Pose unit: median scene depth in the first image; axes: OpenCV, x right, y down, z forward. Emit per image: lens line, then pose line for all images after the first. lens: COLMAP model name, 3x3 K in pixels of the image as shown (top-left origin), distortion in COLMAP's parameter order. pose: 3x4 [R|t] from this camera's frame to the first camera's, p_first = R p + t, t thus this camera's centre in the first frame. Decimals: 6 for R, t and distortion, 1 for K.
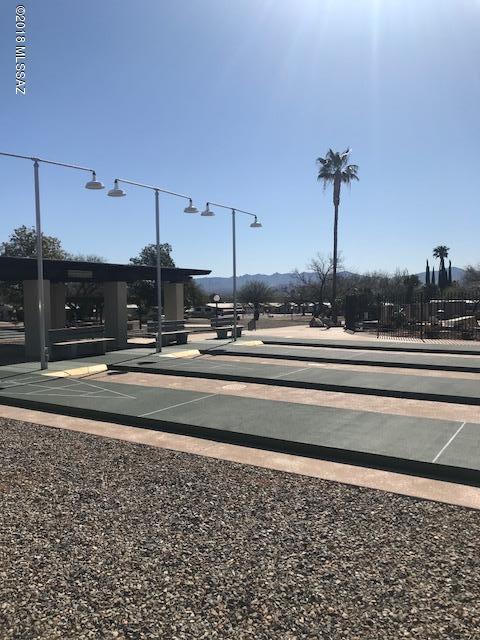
lens RADIAL K [[521.1, 0, 240.0], [0, 521.1, 320.0], [0, 0, 1]] dist [0.063979, -0.072980]
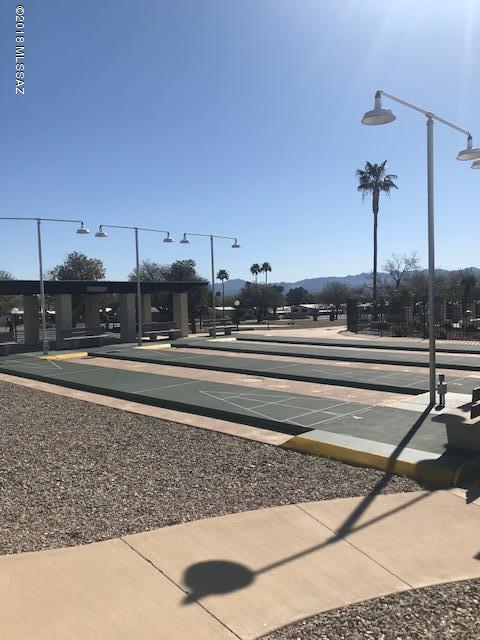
lens RADIAL K [[533.1, 0, 239.7], [0, 533.1, 301.7], [0, 0, 1]] dist [0.113672, -0.000187]
pose [[0.974583, -0.011483, -0.223732, 0.256837], [0.003421, 0.999332, -0.036385, -0.000675], [0.224001, 0.034695, 0.973971, -0.196255]]
